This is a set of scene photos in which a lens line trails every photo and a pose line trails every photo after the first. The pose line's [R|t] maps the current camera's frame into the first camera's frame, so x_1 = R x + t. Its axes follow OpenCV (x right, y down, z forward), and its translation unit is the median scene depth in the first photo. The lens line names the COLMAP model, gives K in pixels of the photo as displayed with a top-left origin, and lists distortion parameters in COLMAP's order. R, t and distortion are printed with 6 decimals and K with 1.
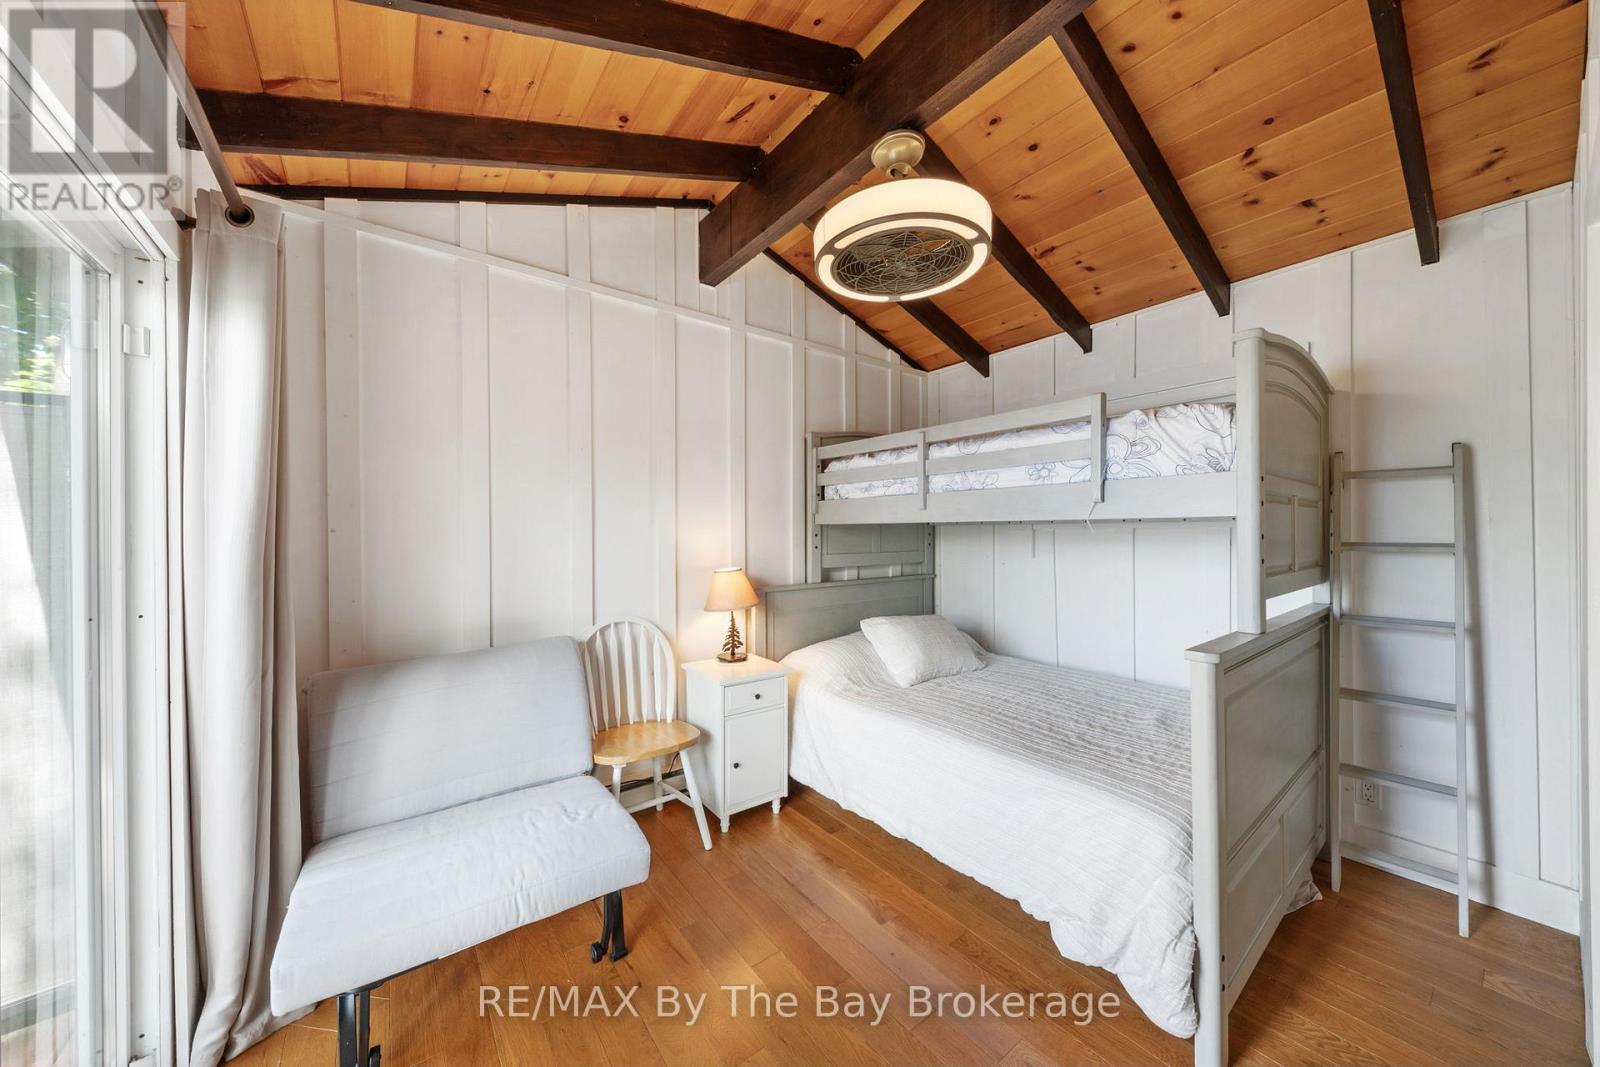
lens RADIAL K [[540.3, 0, 795.0], [0, 540.3, 533.3], [0, 0, 1]] dist [-0.001805, -0.000072]
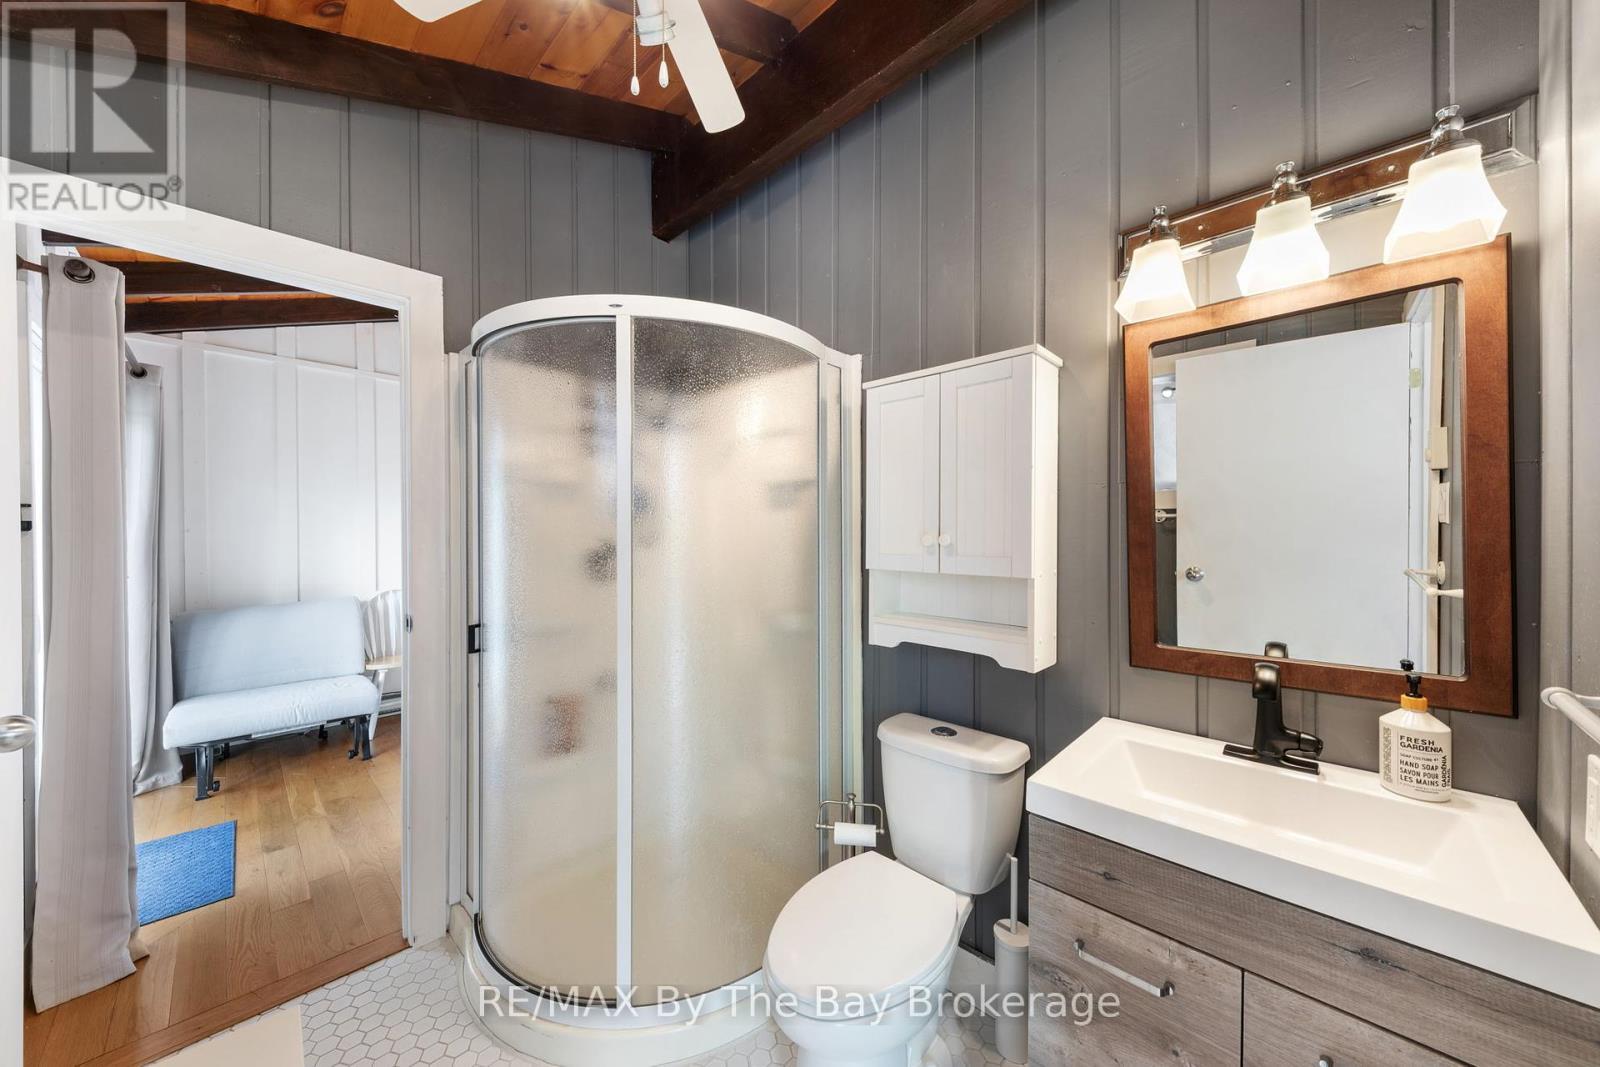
lens RADIAL K [[556.7, 0, 806.1], [0, 556.7, 532.2], [0, 0, 1]] dist [0.000440, -0.001708]
pose [[0.988200, -0.000498, 0.153169, 0.737687], [0.000483, 1.000000, 0.000132, -0.000962], [-0.153169, -0.000057, 0.988200, -0.948530]]
